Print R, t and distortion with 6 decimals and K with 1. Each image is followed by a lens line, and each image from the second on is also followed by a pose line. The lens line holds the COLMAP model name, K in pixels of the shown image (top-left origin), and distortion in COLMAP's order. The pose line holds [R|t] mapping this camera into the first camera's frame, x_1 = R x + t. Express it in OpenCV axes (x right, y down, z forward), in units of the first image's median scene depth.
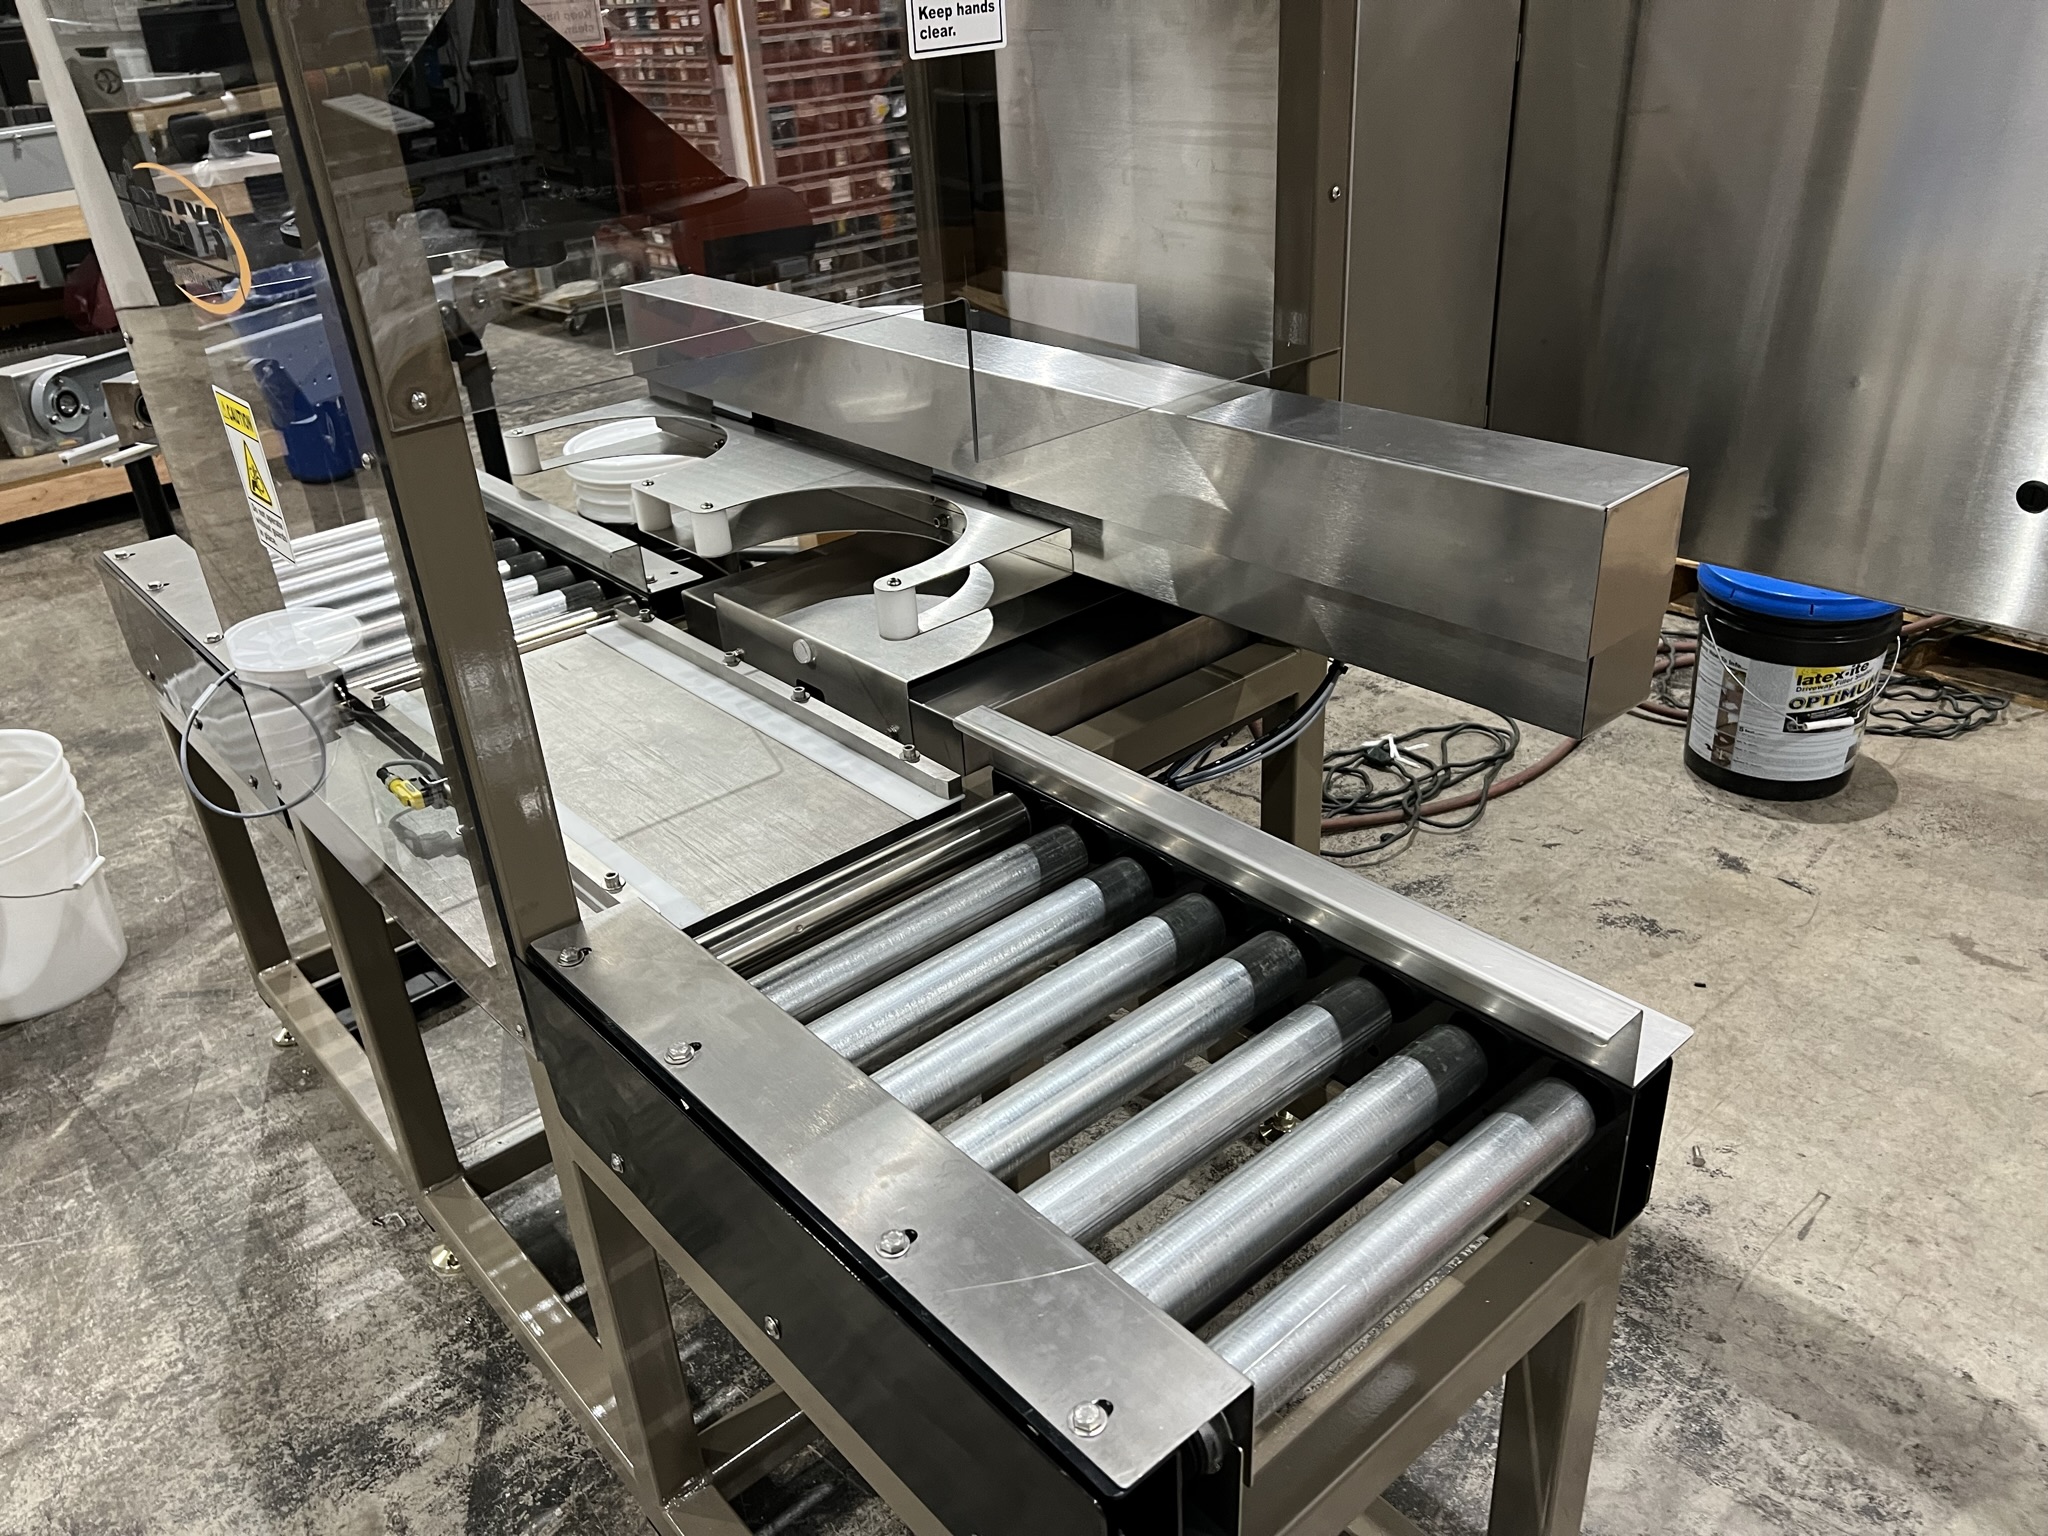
lens RADIAL K [[1538.4, 0, 1026.3], [0, 1538.4, 760.8], [0, 0, 1]] dist [-0.002403, -0.009175]
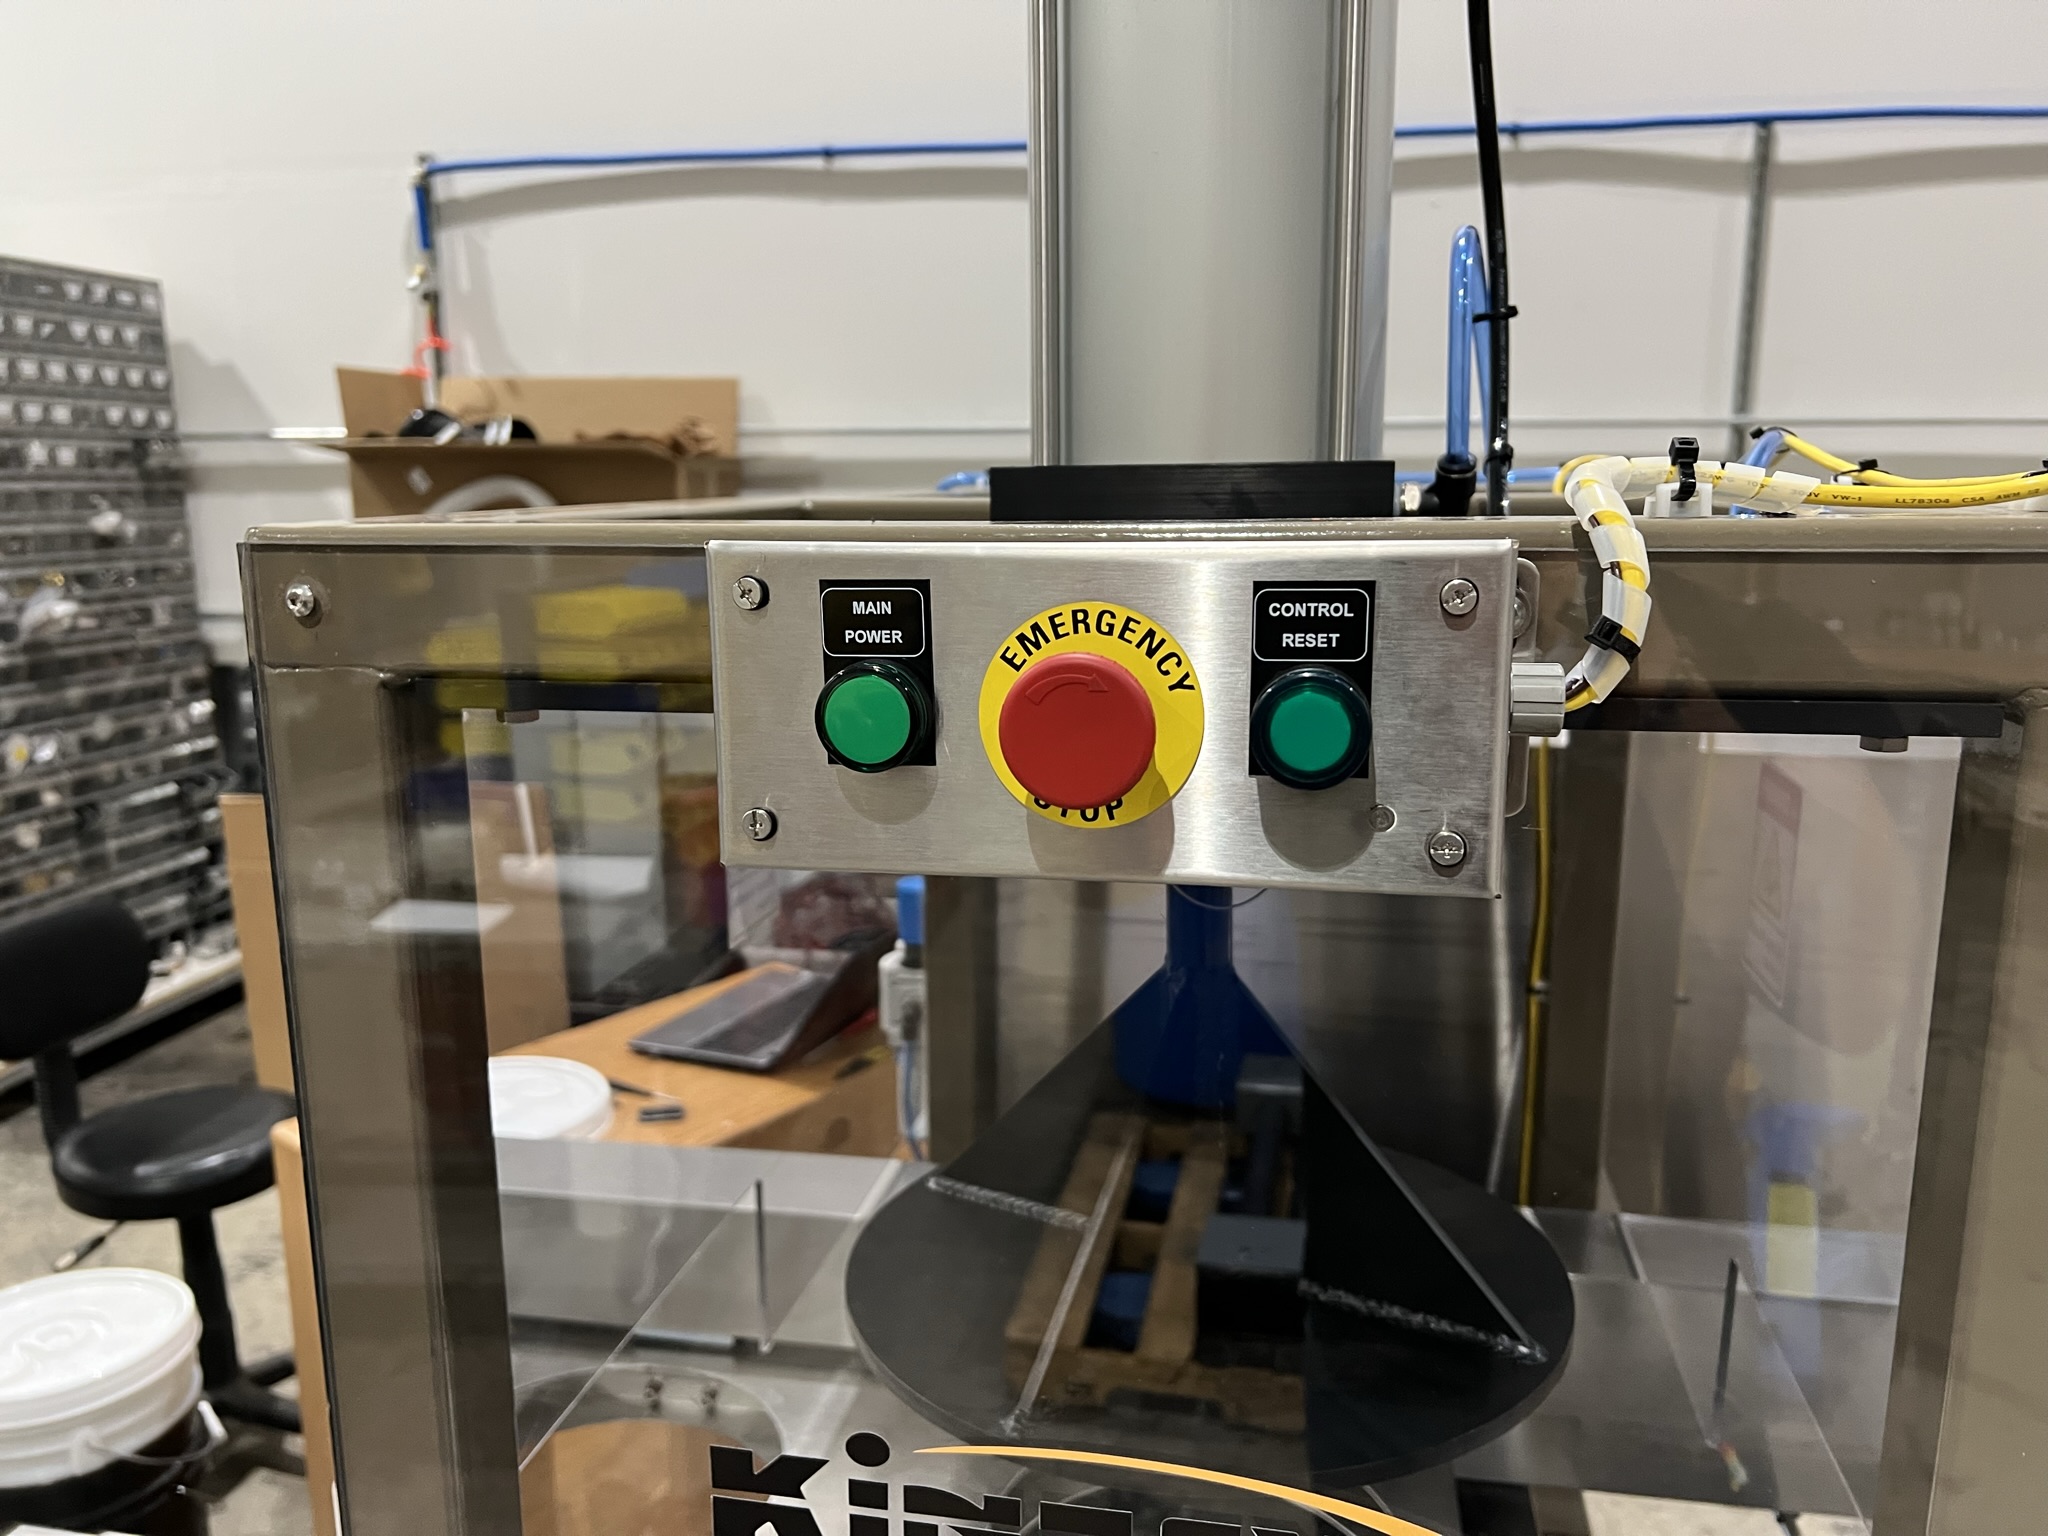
lens RADIAL K [[1538.4, 0, 1016.7], [0, 1538.4, 768.4], [0, 0, 1]] dist [-0.002403, -0.009175]
pose [[0.794128, -0.056386, 0.605129, -0.164195], [0.251448, 0.936953, -0.242677, -0.090793], [-0.553294, 0.344875, 0.758239, 0.107537]]
